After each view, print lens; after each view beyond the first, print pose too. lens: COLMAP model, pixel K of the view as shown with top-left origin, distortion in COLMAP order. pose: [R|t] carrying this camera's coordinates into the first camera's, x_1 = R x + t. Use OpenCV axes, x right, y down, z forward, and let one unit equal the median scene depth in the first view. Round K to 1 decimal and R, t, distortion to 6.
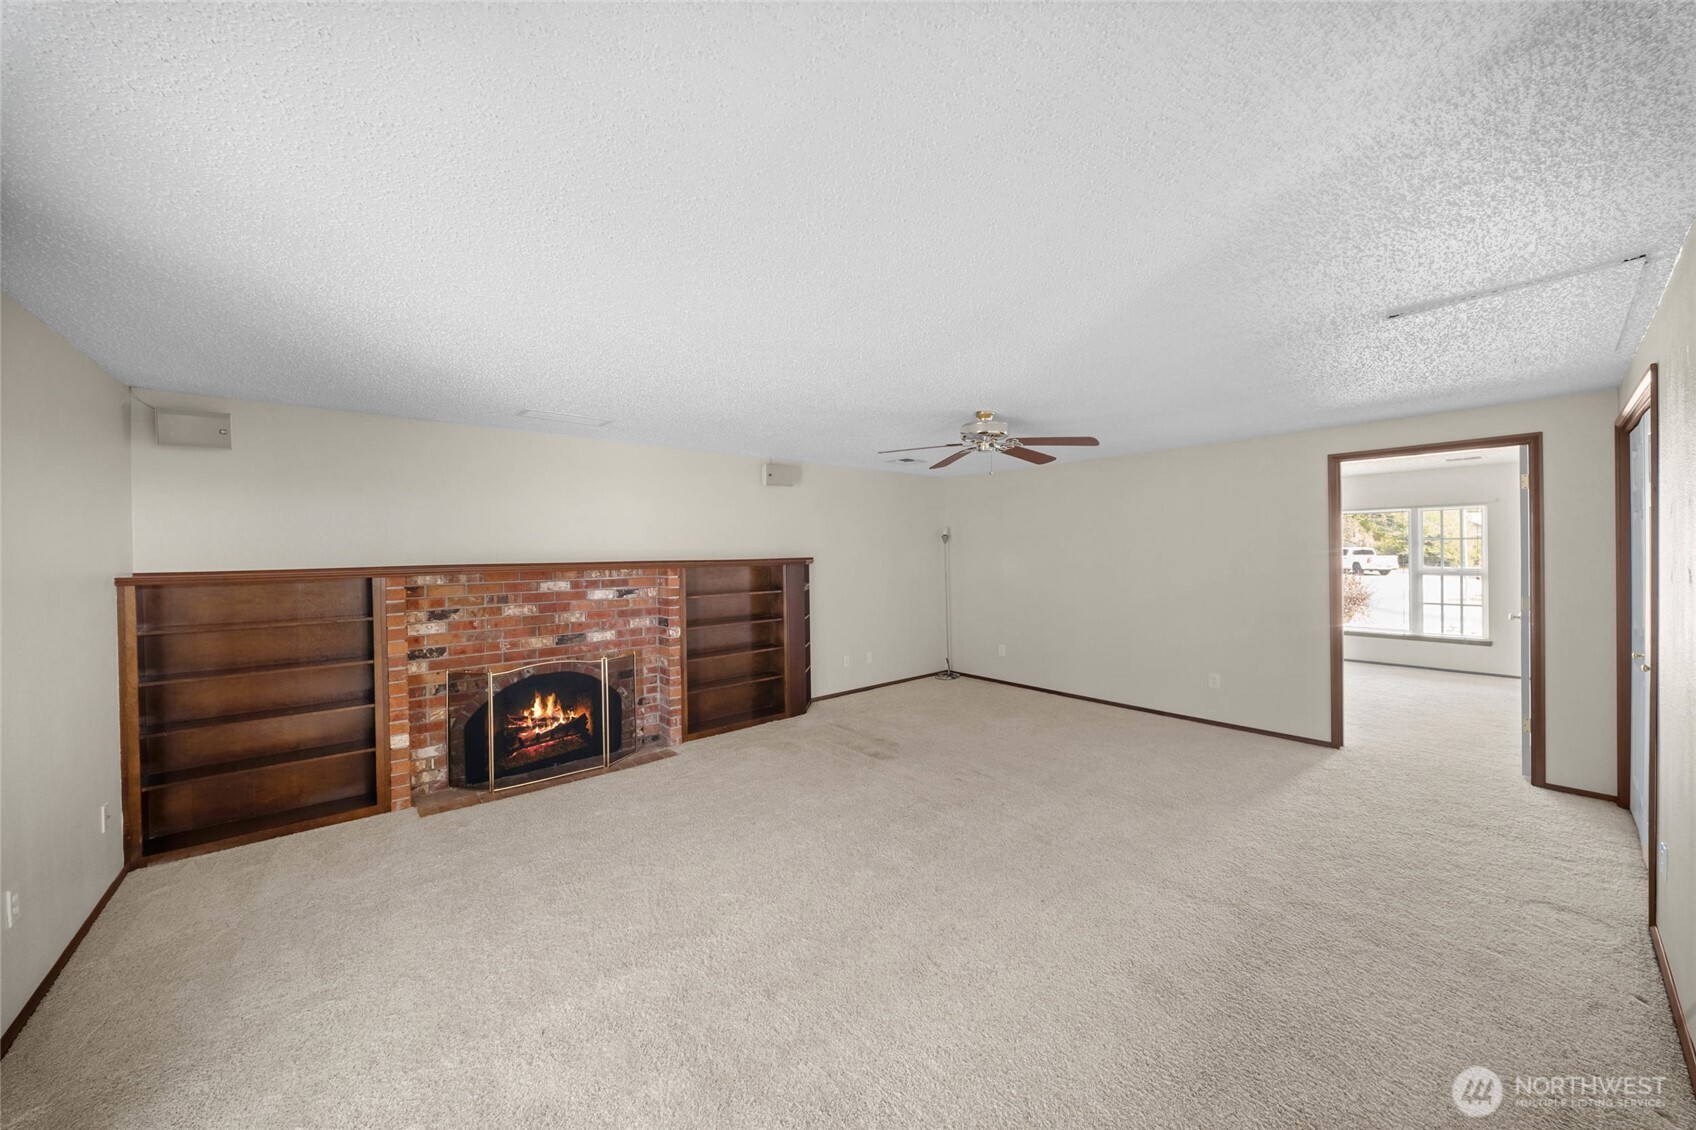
lens RADIAL K [[595.7, 0, 848.0], [0, 595.7, 565.0], [0, 0, 1]] dist [0.000961, -0.006213]
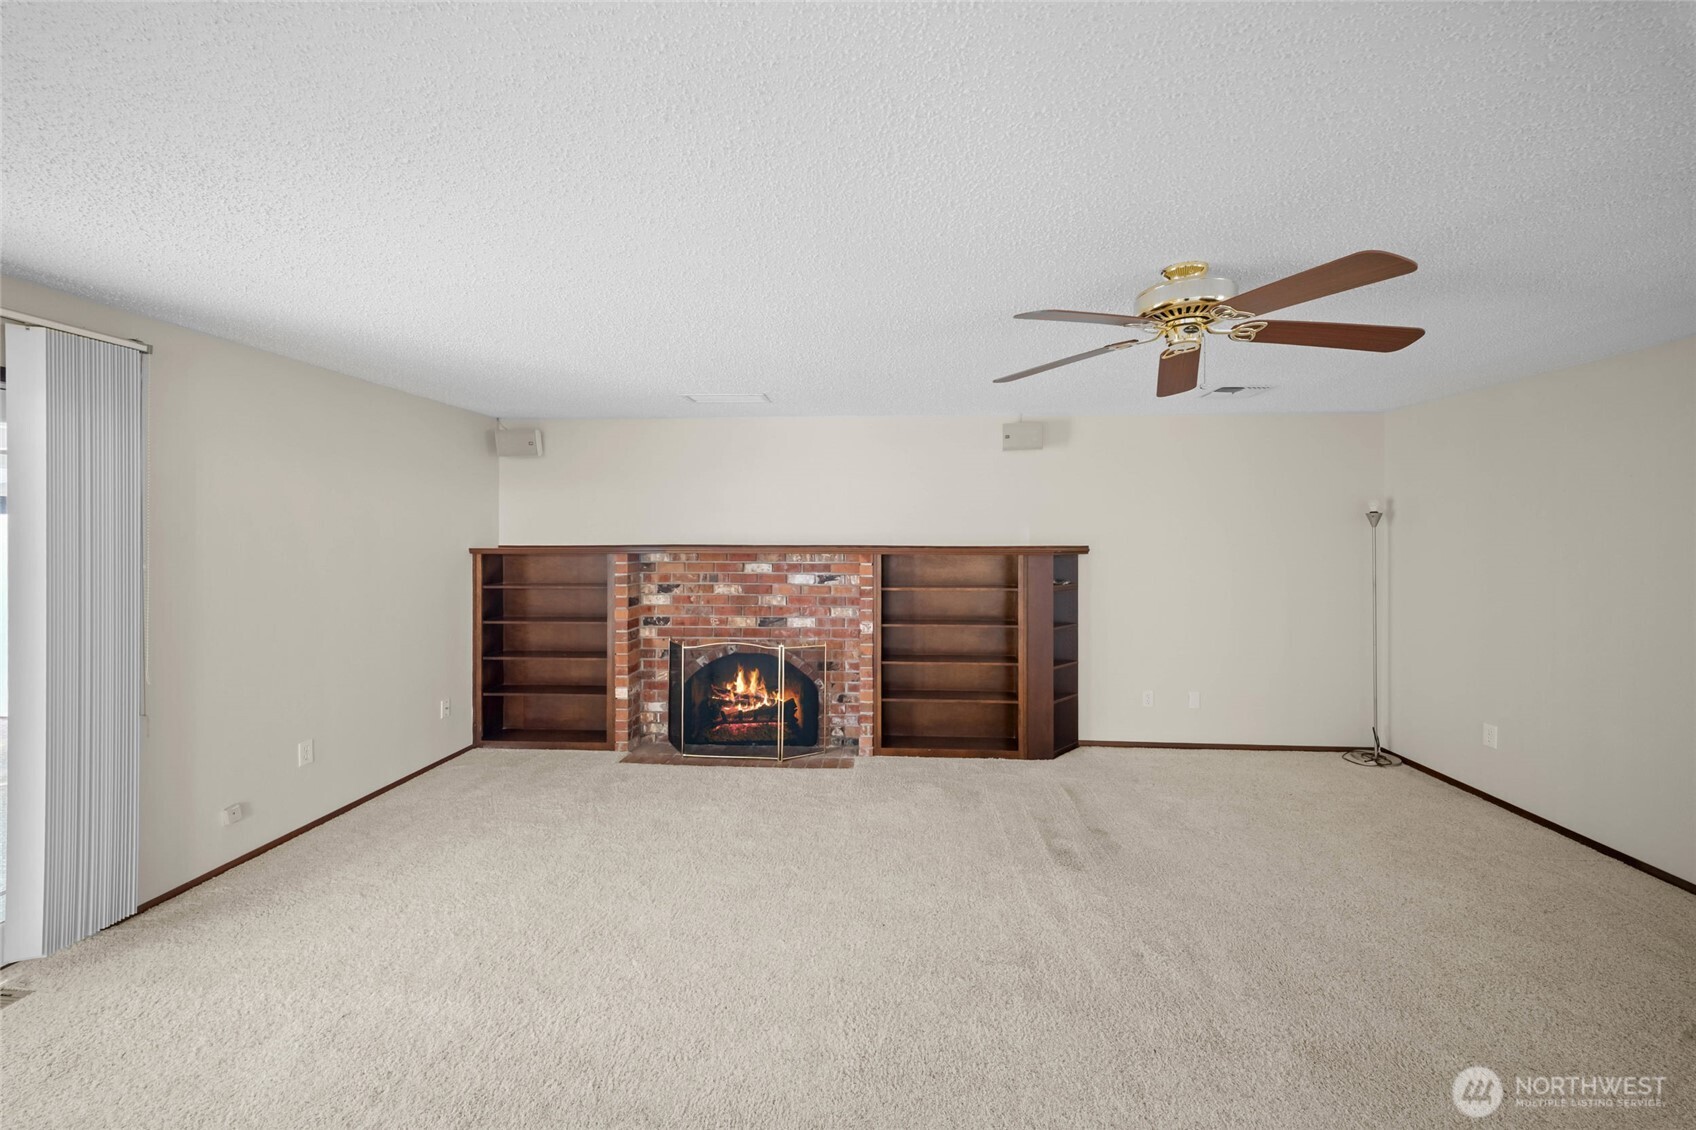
lens RADIAL K [[608.7, 0, 853.8], [0, 608.7, 548.0], [0, 0, 1]] dist [0.005784, -0.000036]
pose [[0.718852, 0.024936, -0.694716, 0.340280], [-0.026894, 0.999606, 0.008052, -0.011110], [0.694643, 0.012896, 0.719239, 0.370350]]
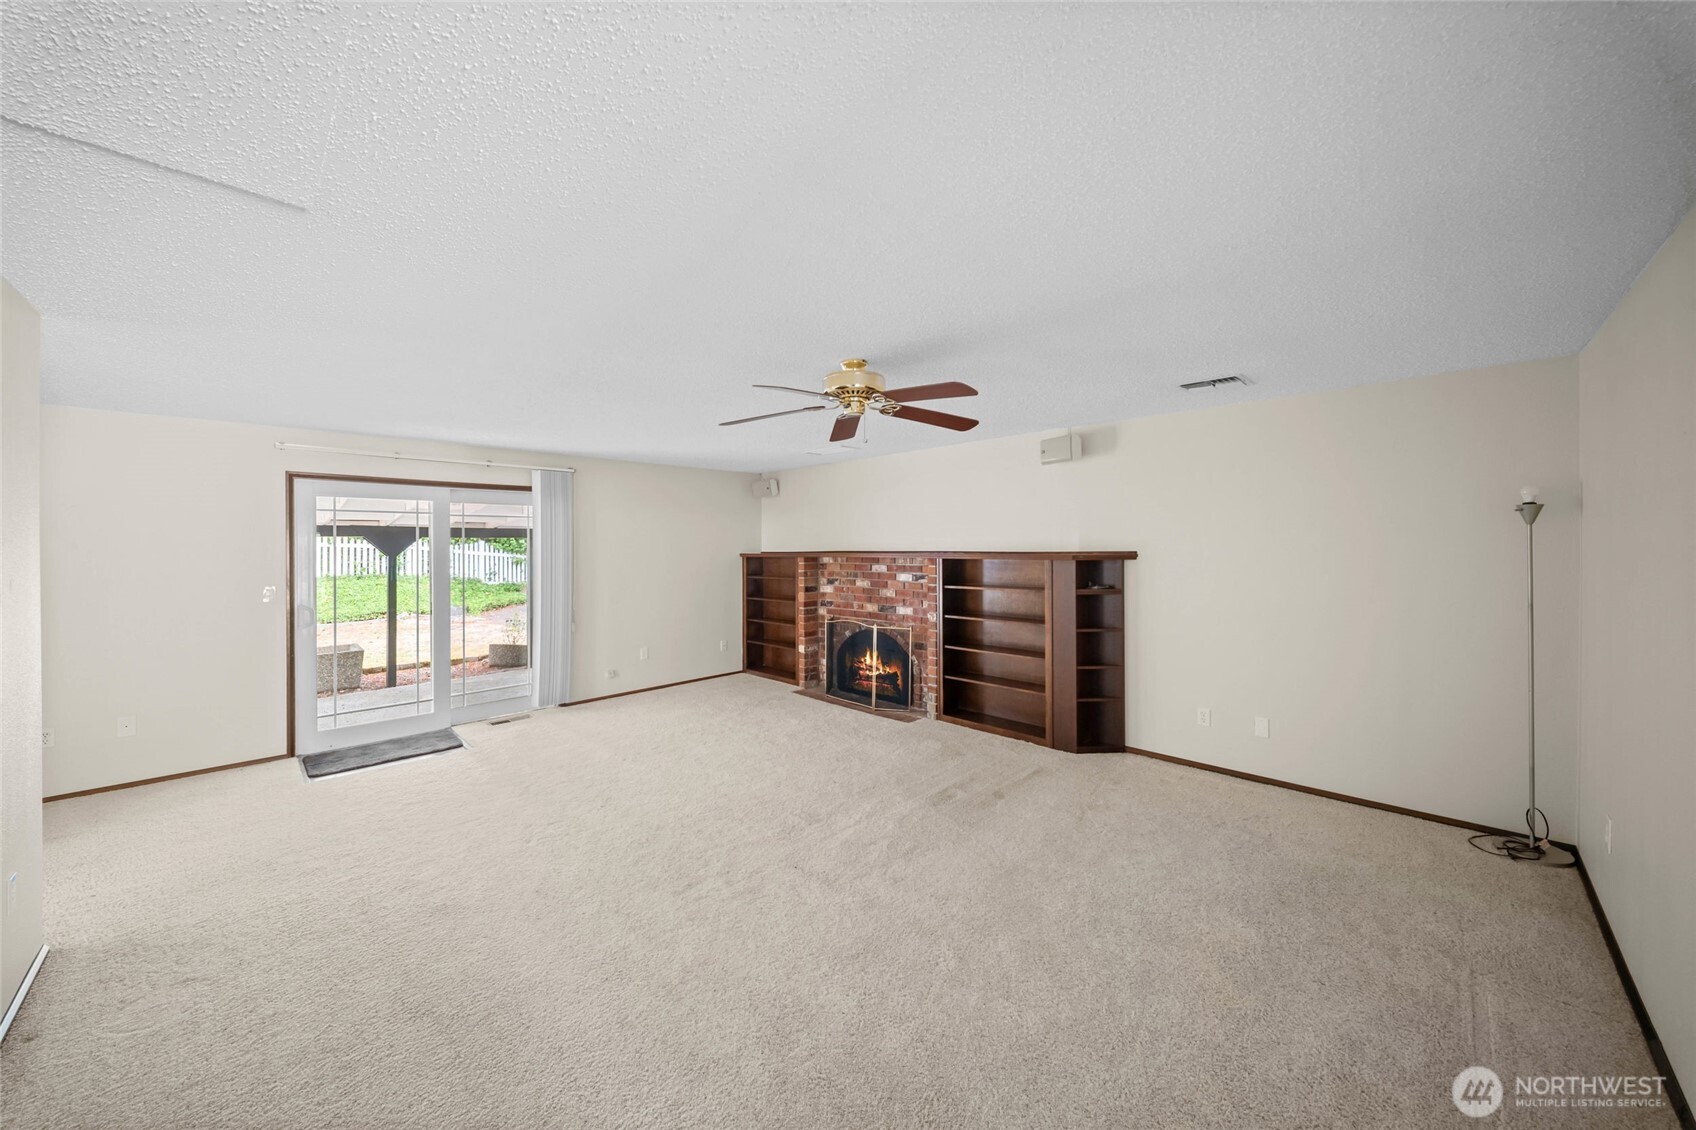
lens RADIAL K [[585.8, 0, 841.7], [0, 585.8, 553.4], [0, 0, 1]] dist [0.000012, -0.000038]
pose [[0.084248, 0.024940, -0.996133, 0.833920], [-0.016391, 0.999586, 0.023641, -0.028748], [0.996310, 0.014336, 0.084622, 0.801719]]
